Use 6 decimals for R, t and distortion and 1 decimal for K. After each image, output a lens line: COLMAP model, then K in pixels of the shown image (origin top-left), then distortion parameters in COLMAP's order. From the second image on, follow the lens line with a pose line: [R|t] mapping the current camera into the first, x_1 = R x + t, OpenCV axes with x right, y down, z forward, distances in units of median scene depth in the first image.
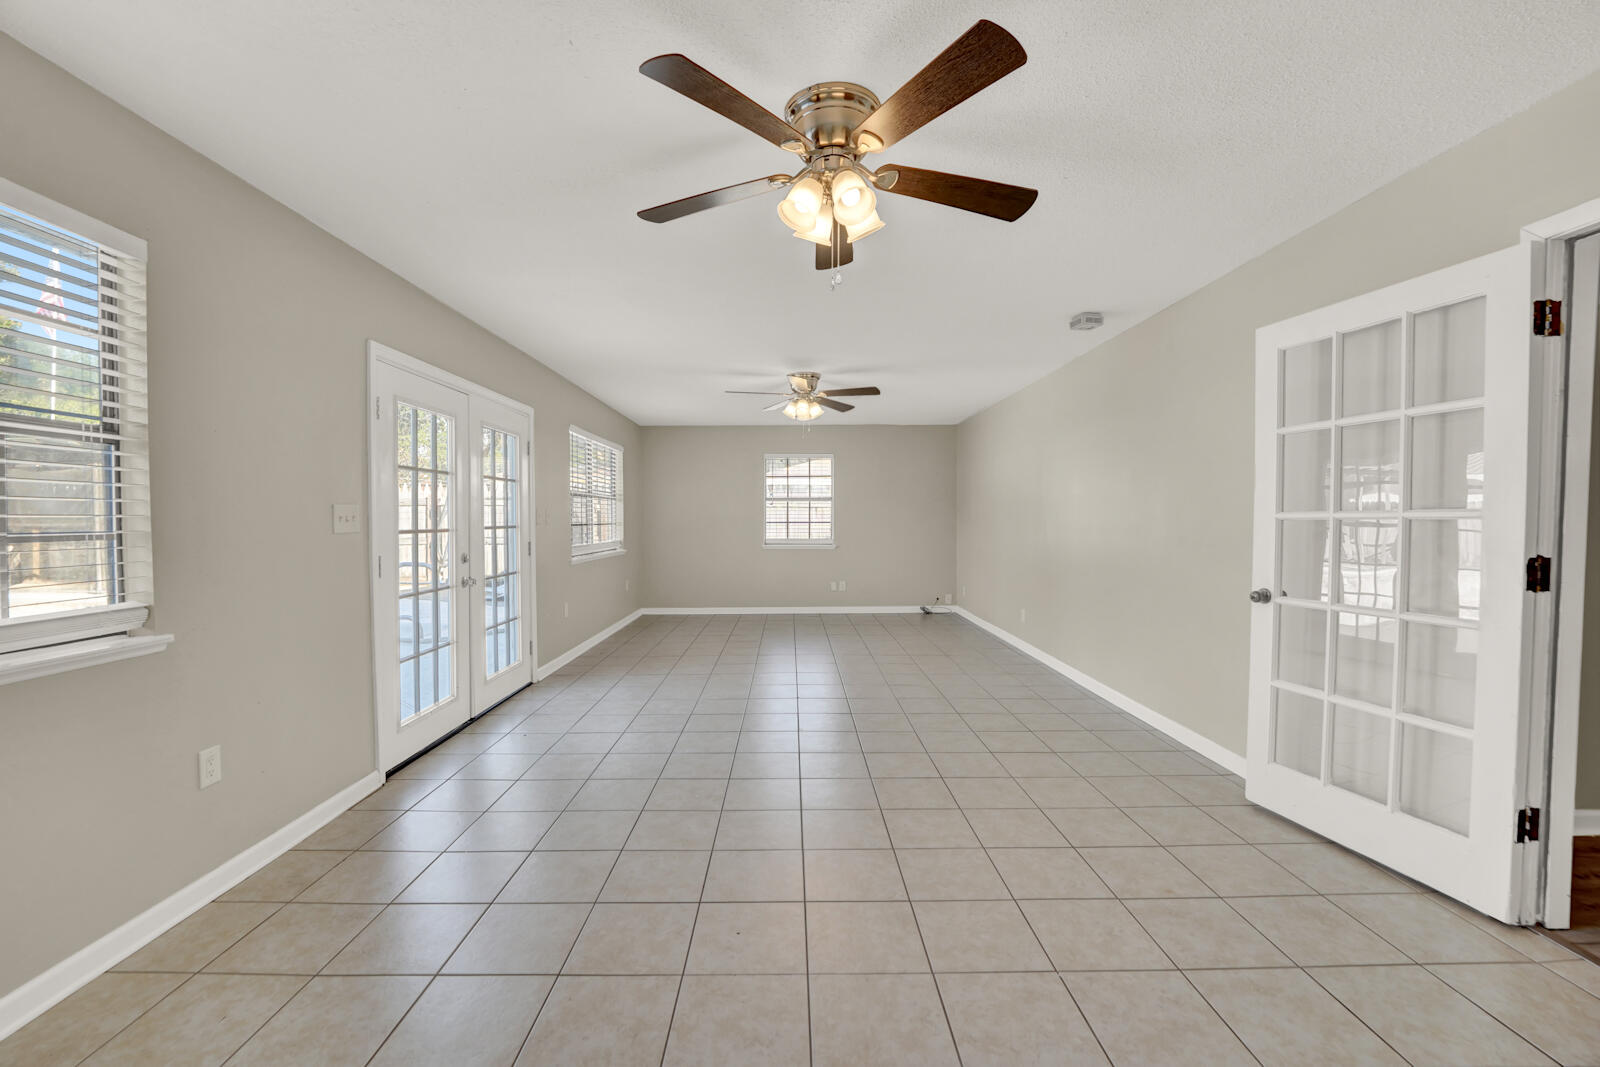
lens RADIAL K [[651.2, 0, 786.4], [0, 651.2, 535.8], [0, 0, 1]] dist [-0.025893, 0.000617]
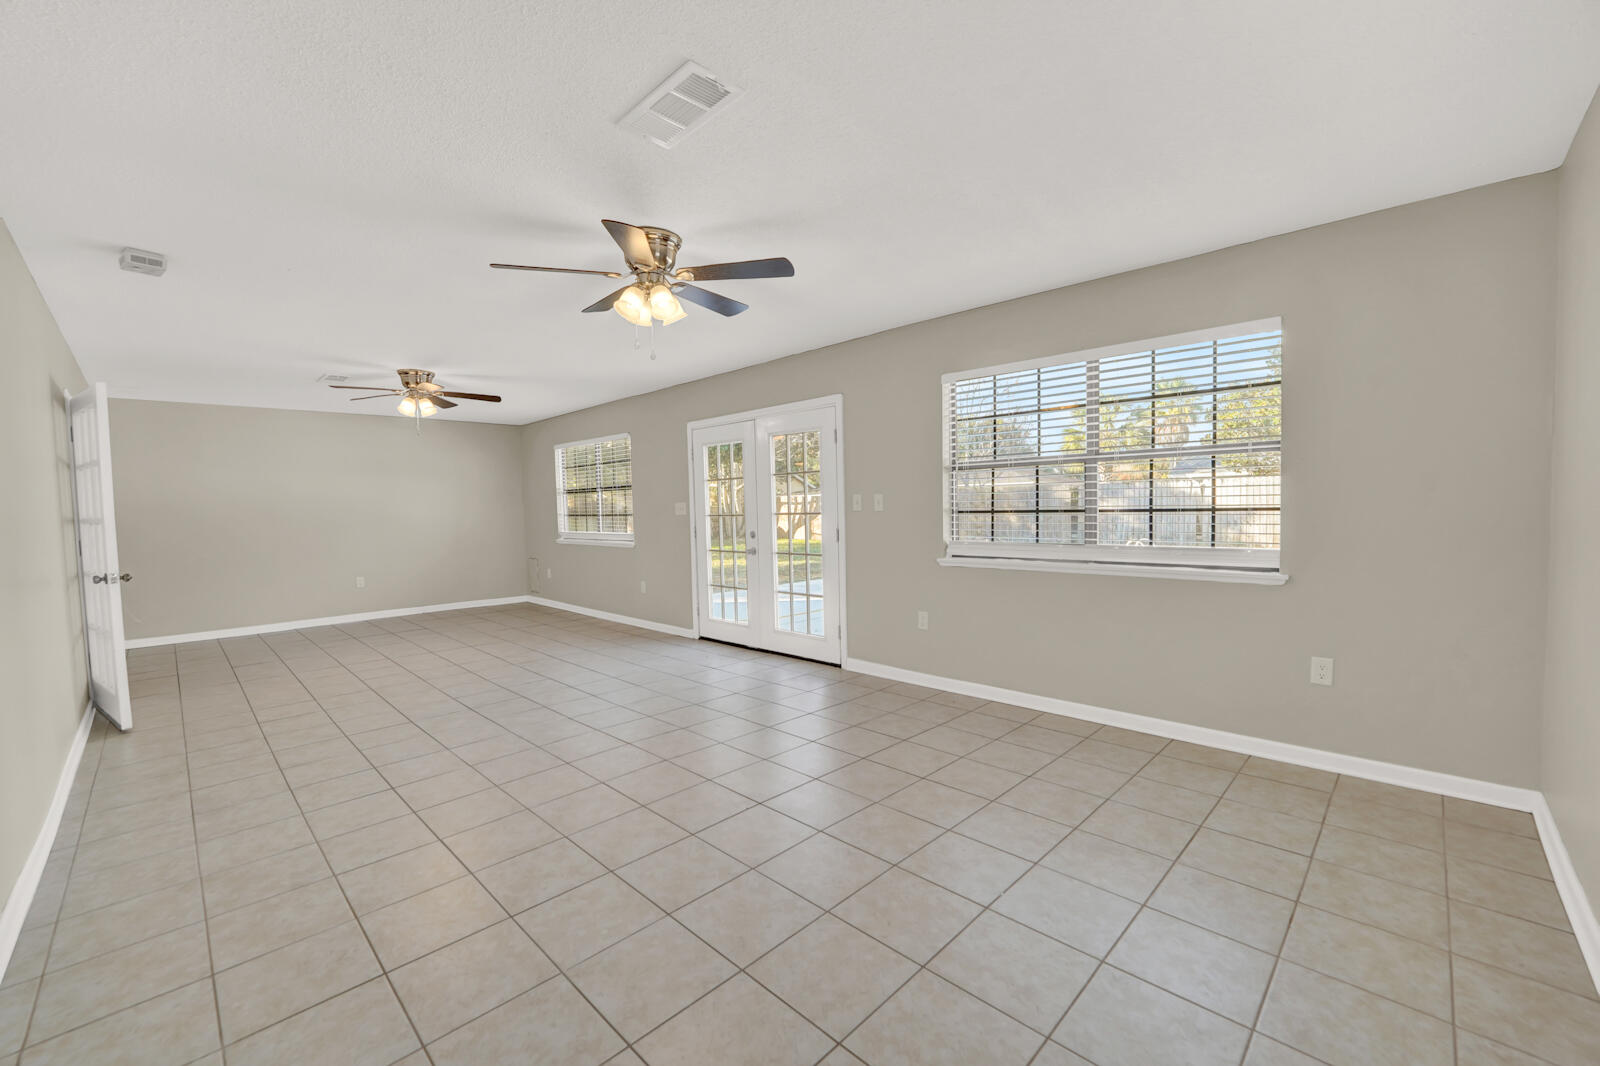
lens RADIAL K [[645.2, 0, 798.6], [0, 645.2, 540.6], [0, 0, 1]] dist [-0.039189, 0.000127]
pose [[-0.699282, 0.049228, -0.713149, 0.442841], [0.000317, 0.997647, 0.068556, -0.048771], [0.714846, 0.047714, -0.697652, 1.992890]]
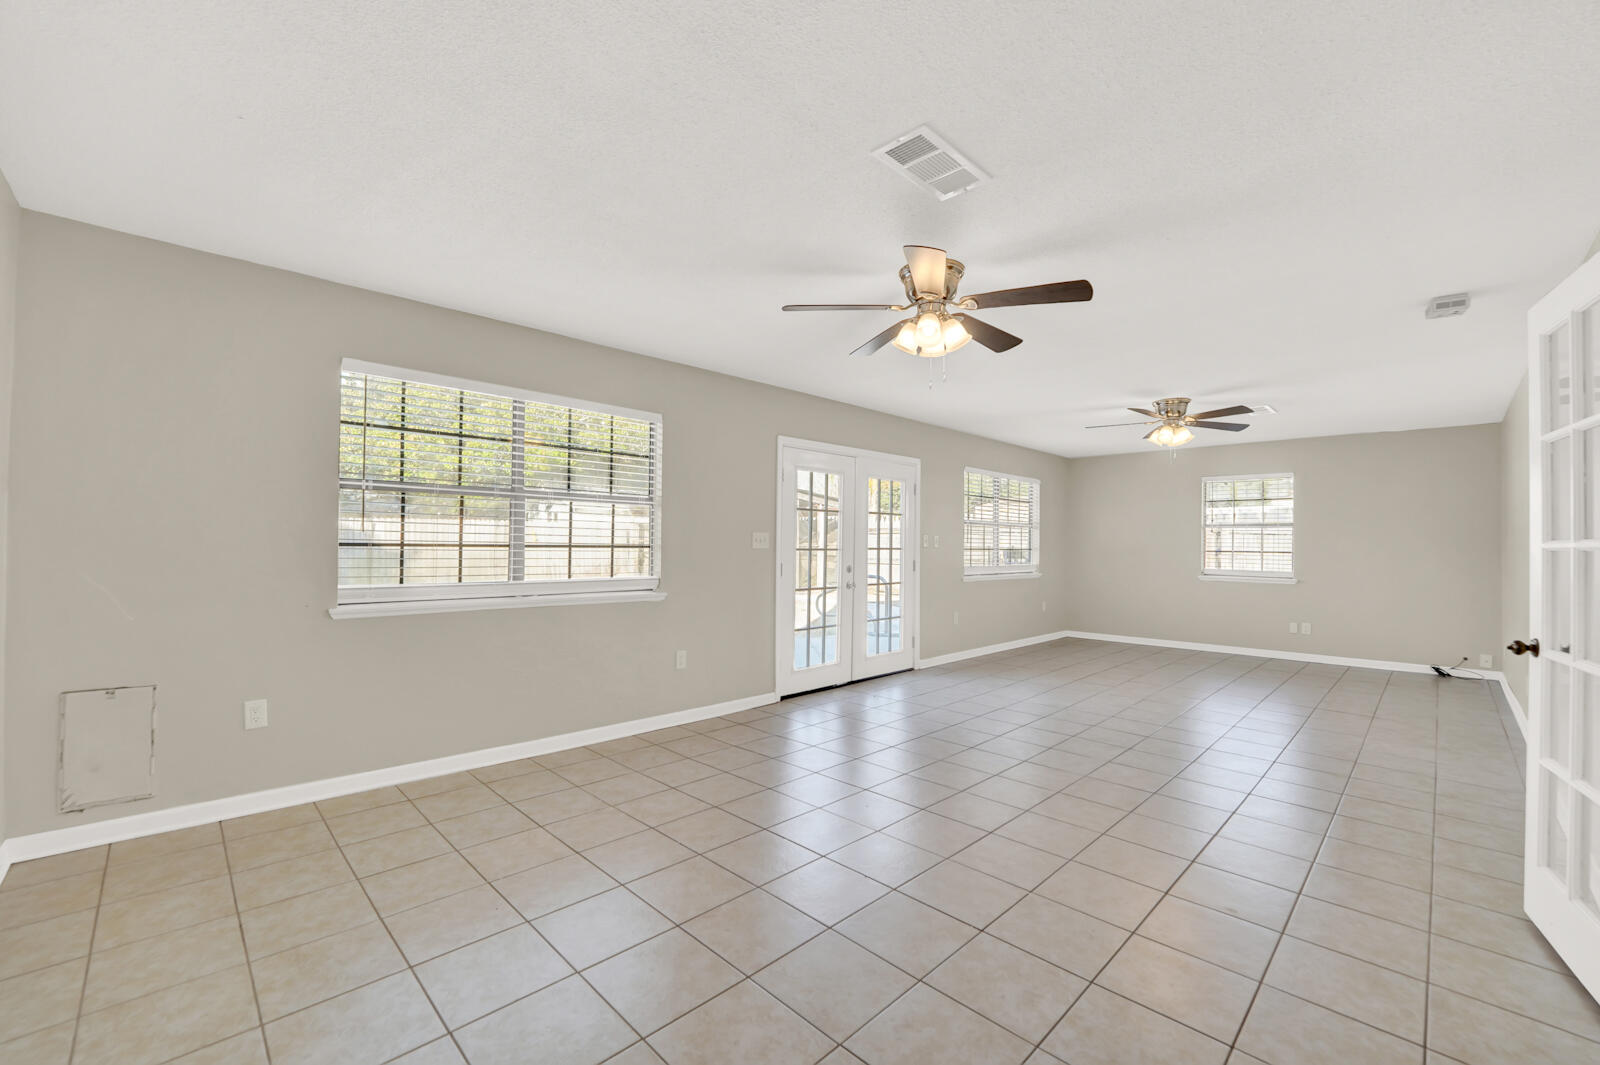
lens RADIAL K [[651.2, 0, 786.4], [0, 651.2, 534.8], [0, 0, 1]] dist [-0.025893, 0.000617]
pose [[0.700897, 0.002597, -0.713258, 0.433482], [-0.032738, 0.999057, -0.028534, 0.004101], [0.712511, 0.043350, 0.700321, -0.129438]]
